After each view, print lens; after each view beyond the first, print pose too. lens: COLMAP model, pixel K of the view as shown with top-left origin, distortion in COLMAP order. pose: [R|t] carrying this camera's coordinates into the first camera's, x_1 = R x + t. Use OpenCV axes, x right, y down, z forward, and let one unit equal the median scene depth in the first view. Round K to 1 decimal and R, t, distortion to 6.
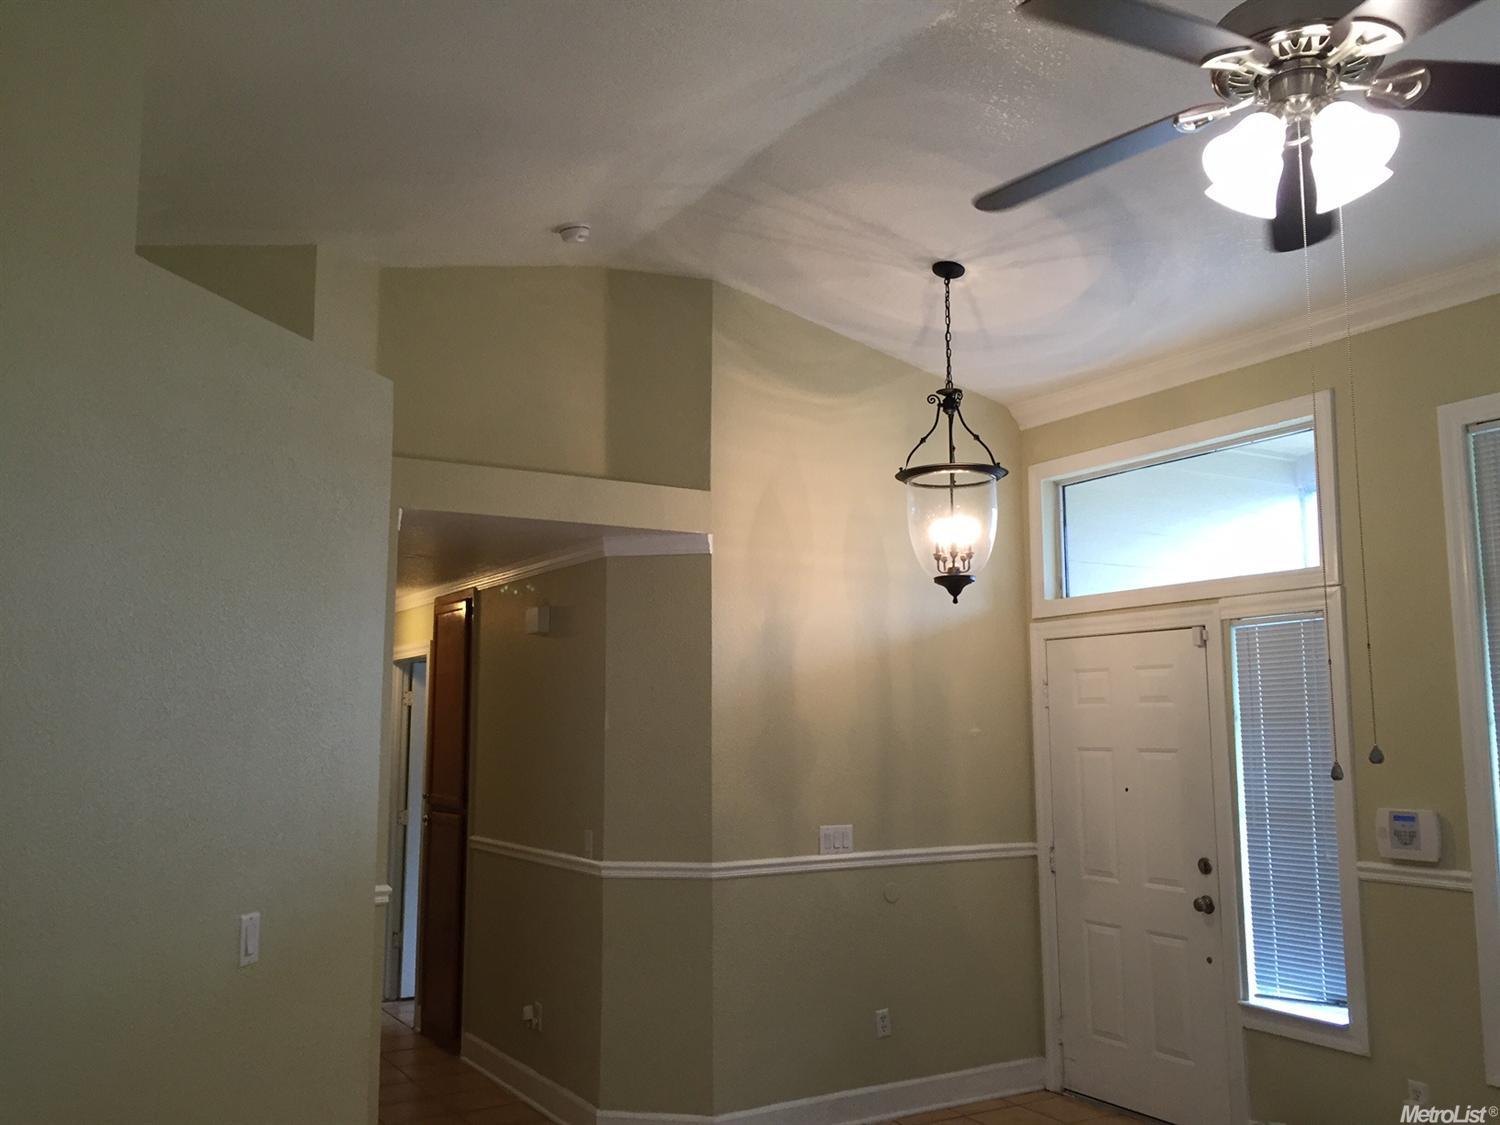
lens RADIAL K [[1272.4, 0, 756.8], [0, 1272.4, 563.8], [0, 0, 1]] dist [0.070416, -0.079995]
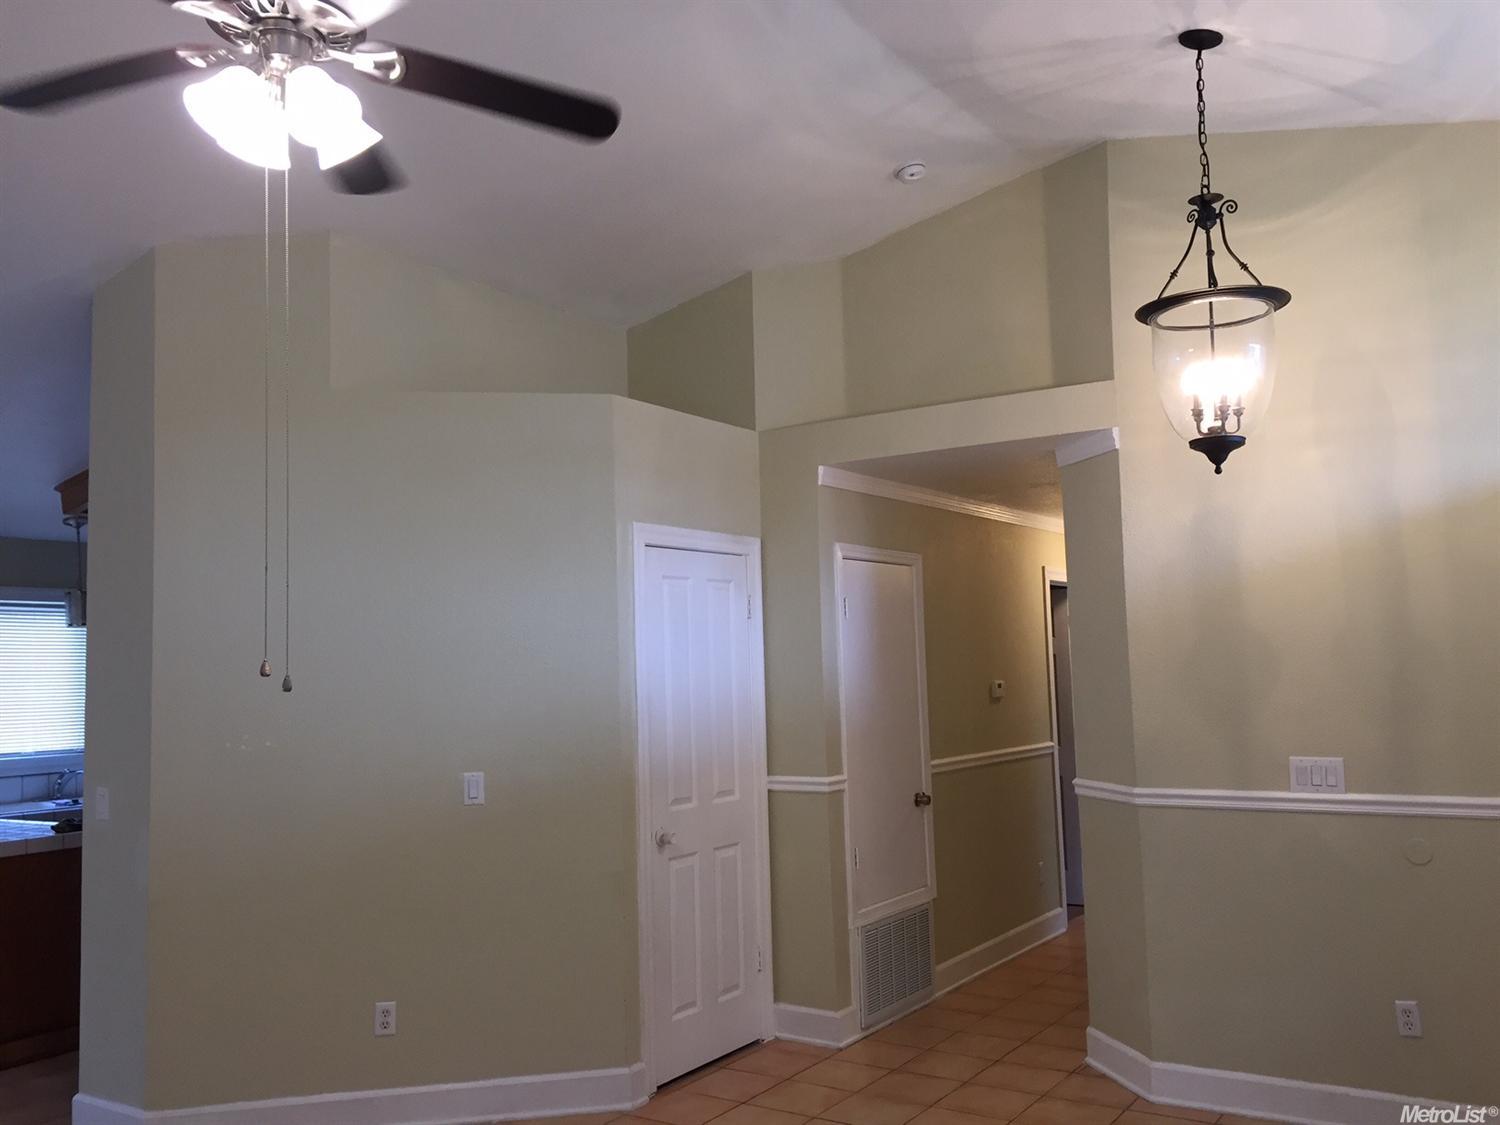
lens RADIAL K [[1272.4, 0, 751.6], [0, 1272.4, 566.5], [0, 0, 1]] dist [0.070416, -0.079995]
pose [[0.428495, -0.081664, -0.899846, 0.655290], [0.141408, 0.989696, -0.022482, 0.057613], [0.892410, -0.117613, 0.435628, 0.361569]]
